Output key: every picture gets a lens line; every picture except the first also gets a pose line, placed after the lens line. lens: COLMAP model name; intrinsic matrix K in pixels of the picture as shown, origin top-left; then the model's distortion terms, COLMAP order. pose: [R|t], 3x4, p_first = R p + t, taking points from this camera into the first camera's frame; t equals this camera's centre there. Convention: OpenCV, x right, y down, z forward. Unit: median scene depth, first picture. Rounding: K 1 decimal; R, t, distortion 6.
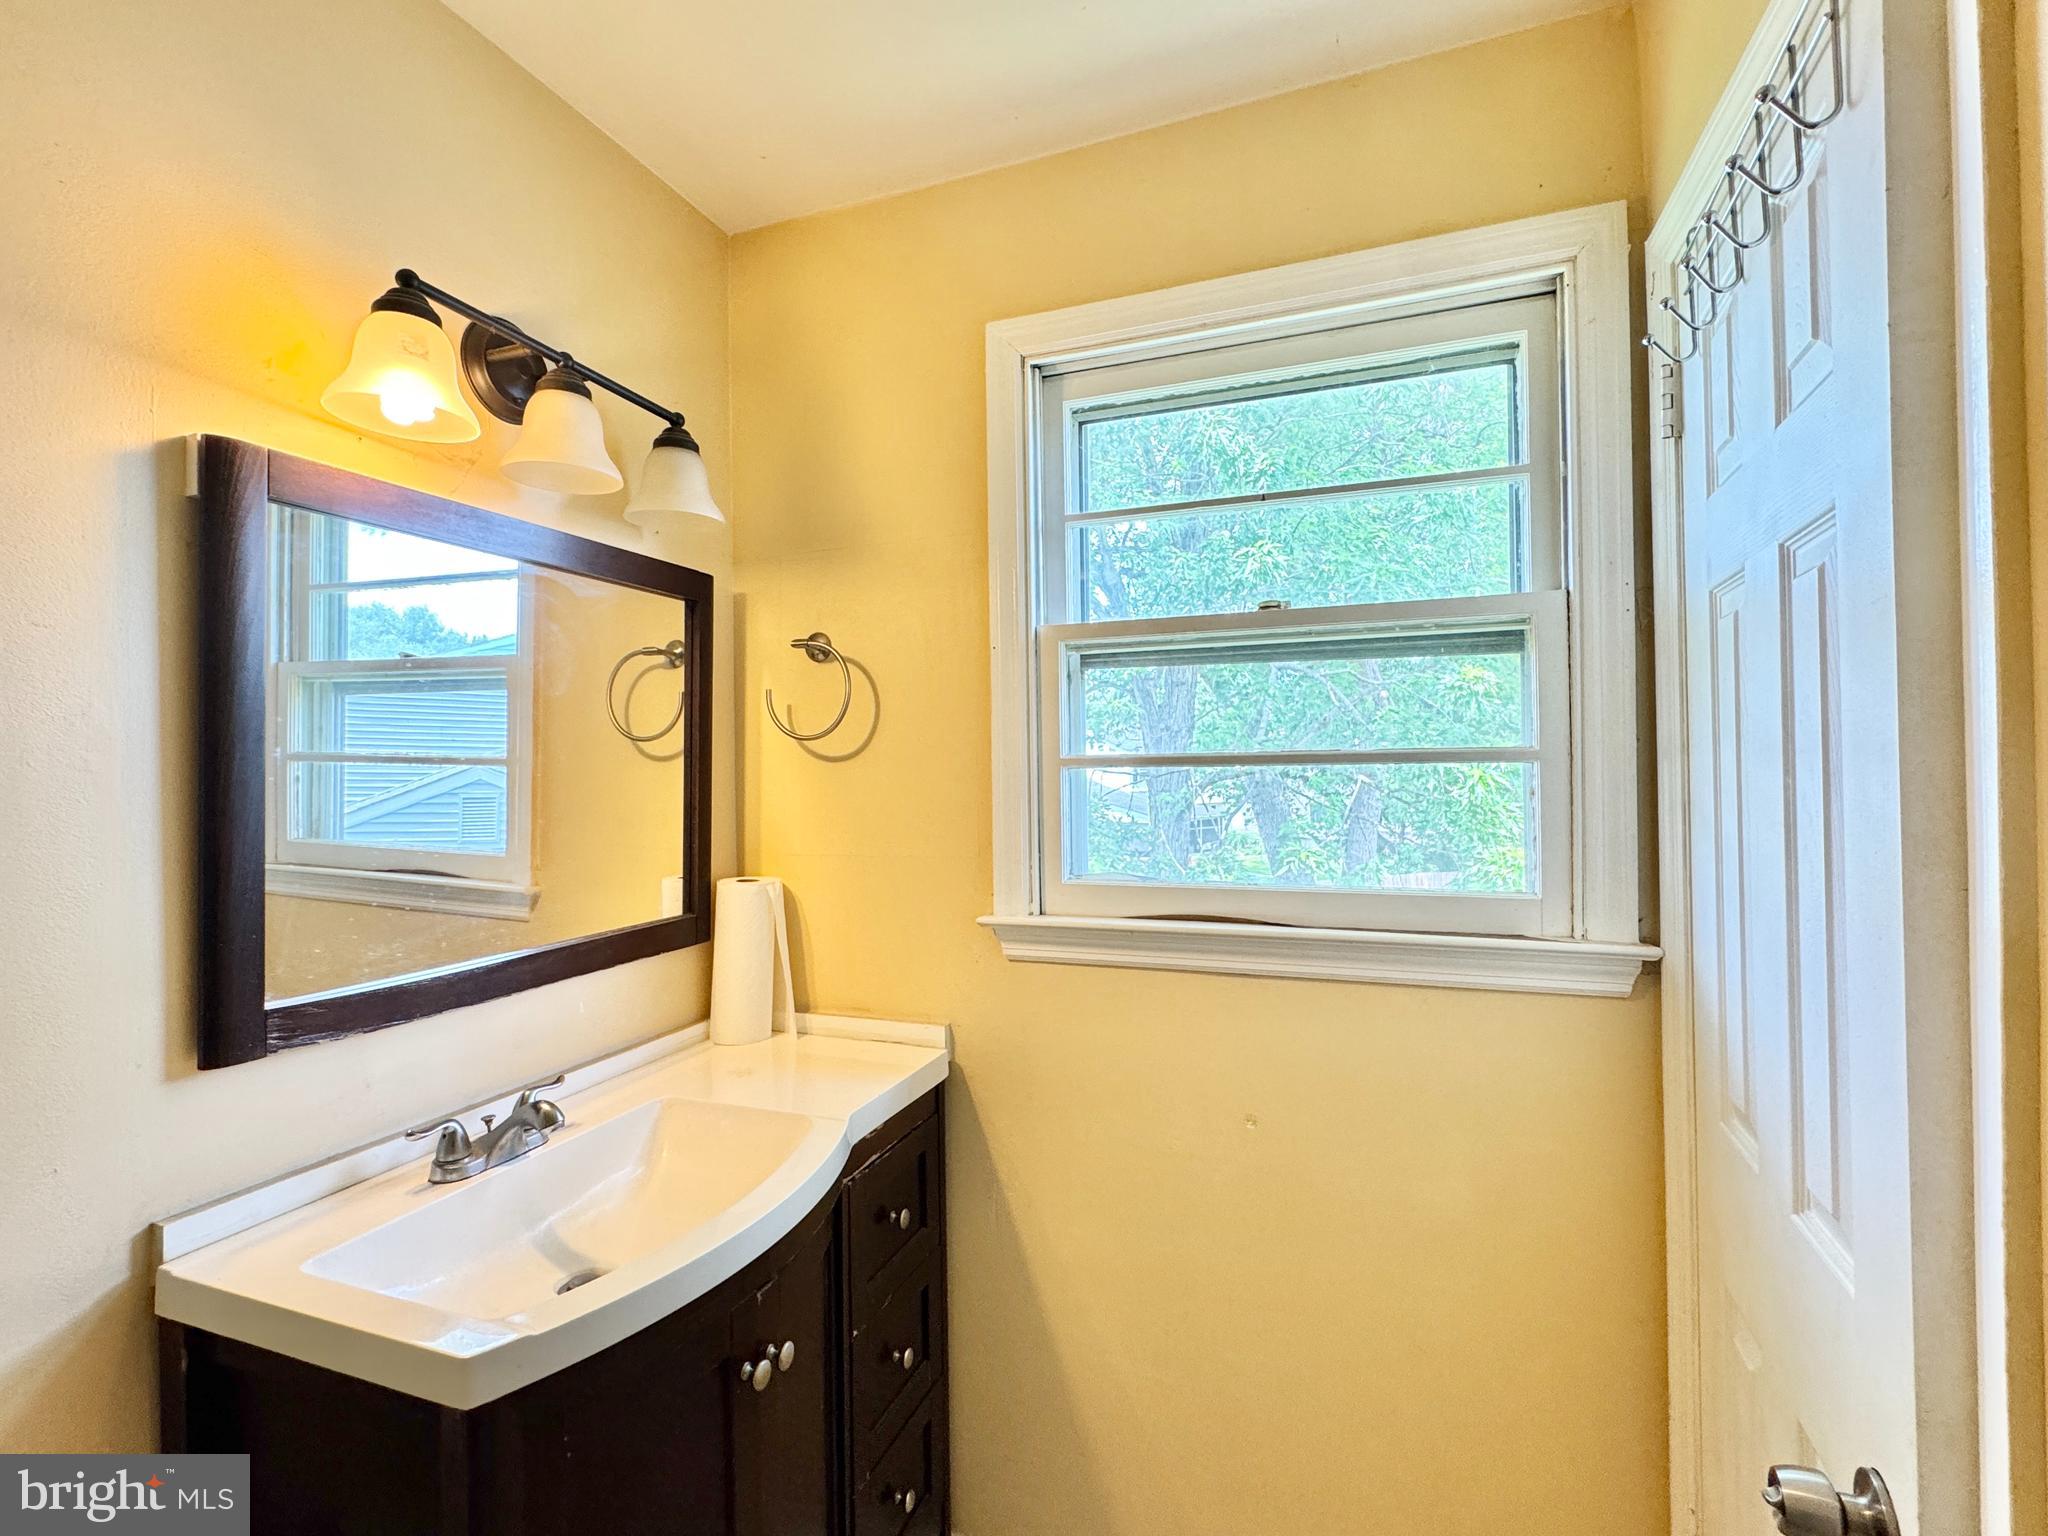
lens RADIAL K [[943.2, 0, 1024.0], [0, 943.2, 768.0], [0, 0, 1]] dist [0.000785, 0.000191]
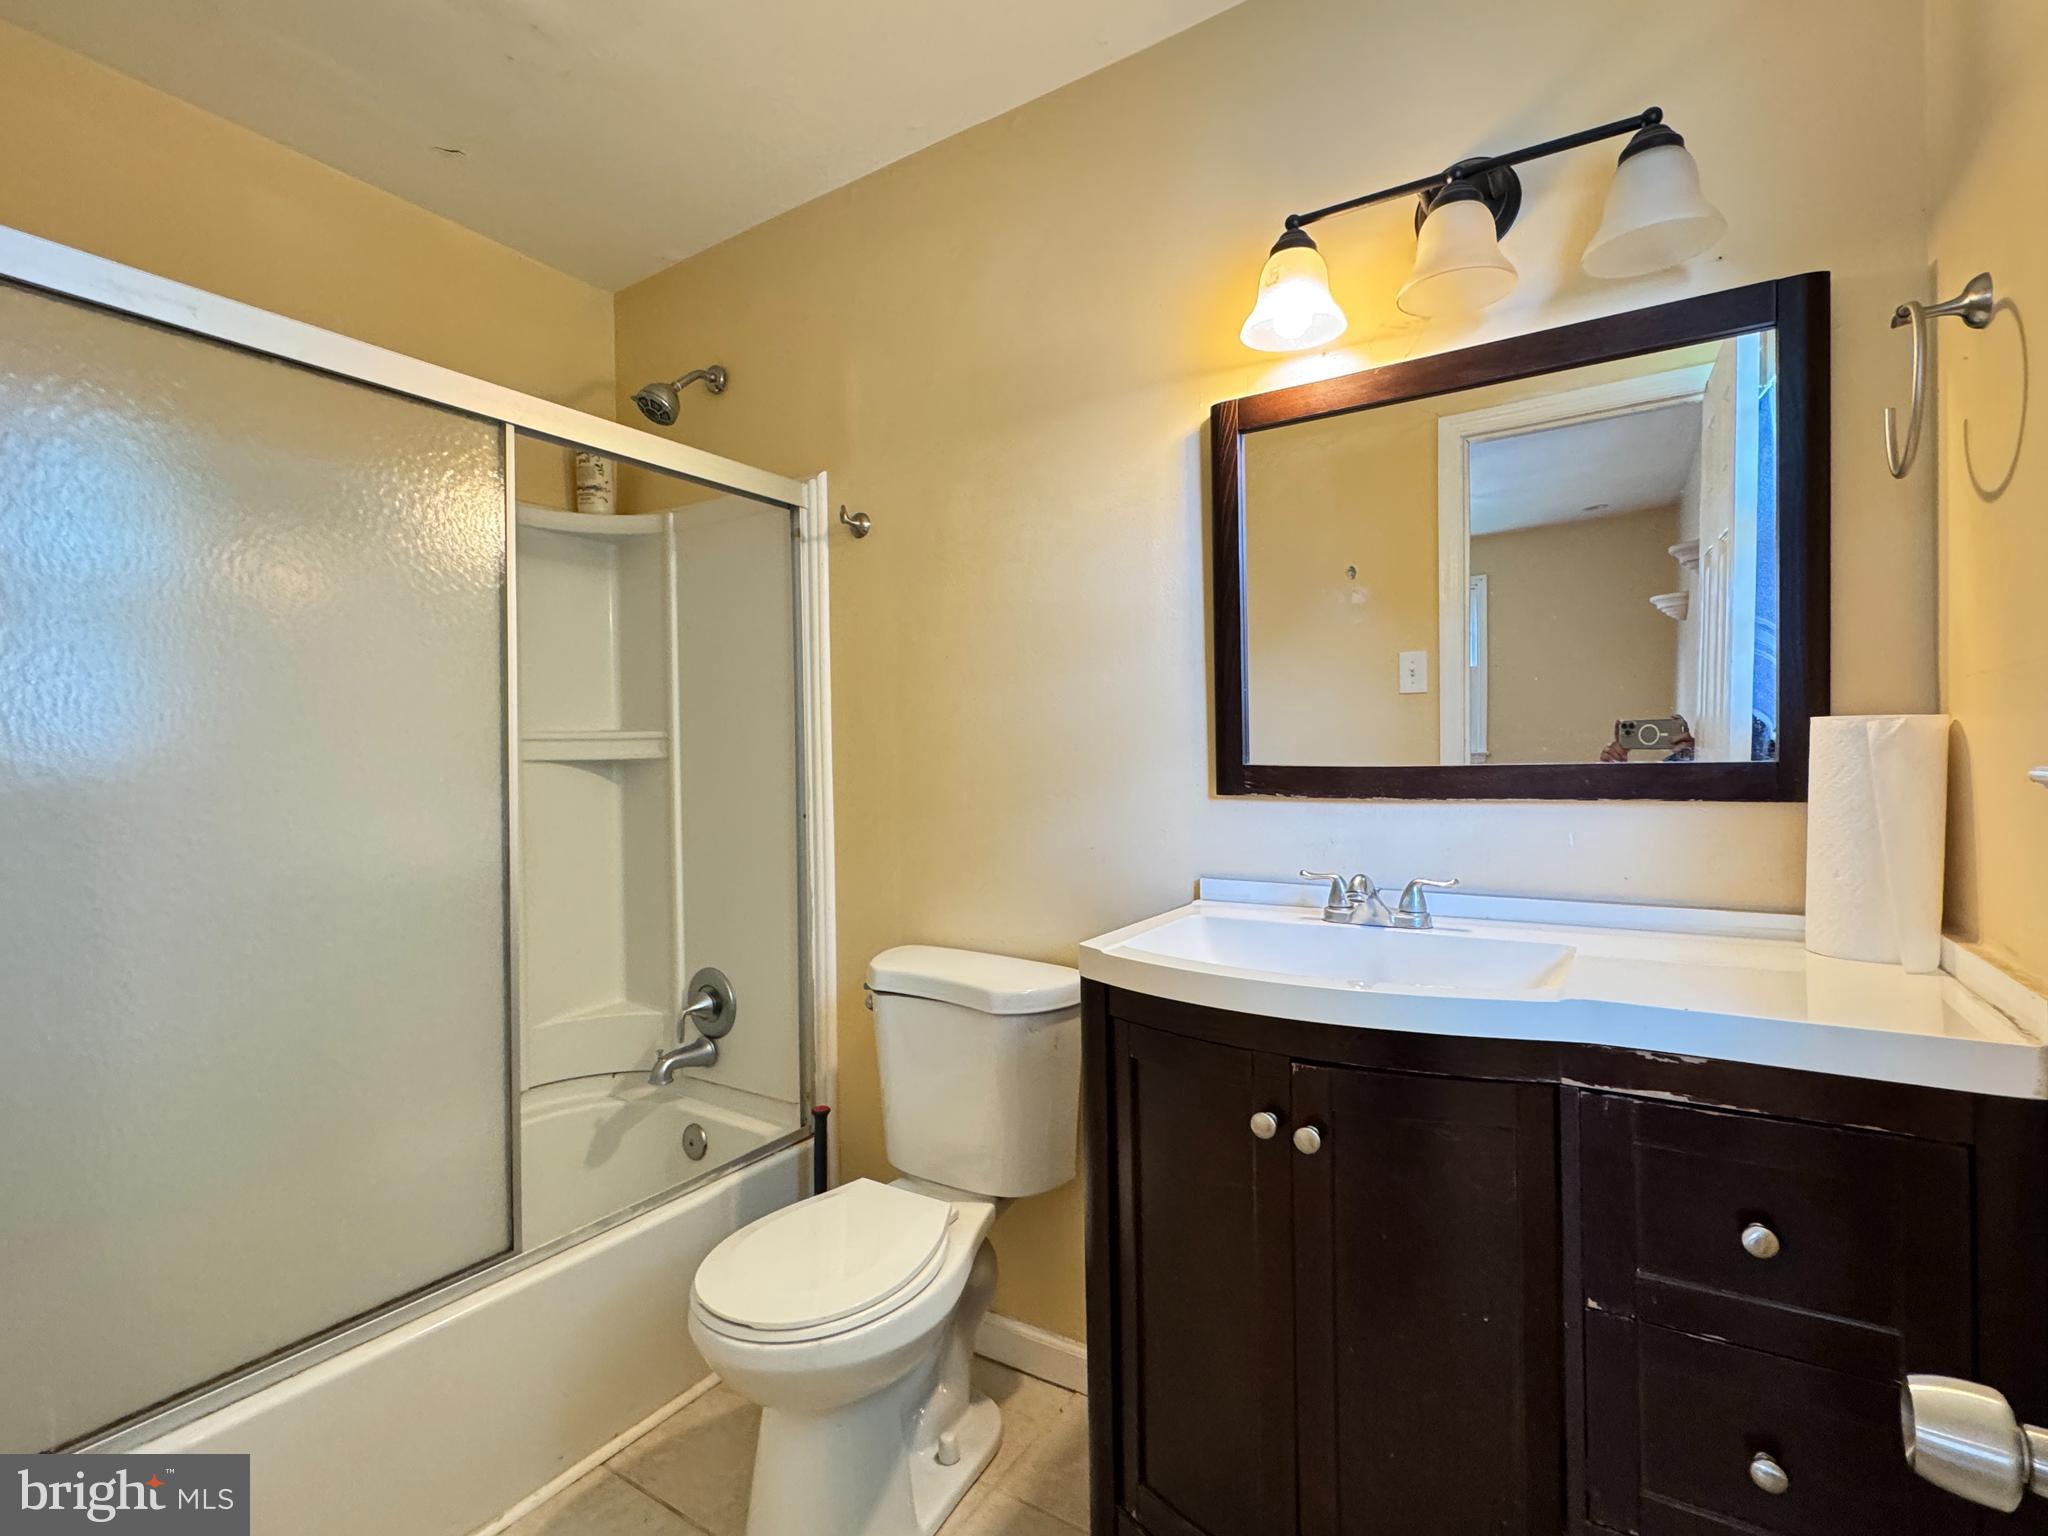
lens RADIAL K [[955.3, 0, 1024.0], [0, 955.3, 768.0], [0, 0, 1]] dist [-0.000989, 0.000047]
pose [[-0.205283, 0.022129, -0.978452, 0.532963], [0.017116, 0.999673, 0.019018, 0.149876], [0.978553, -0.012844, -0.205595, 0.644654]]
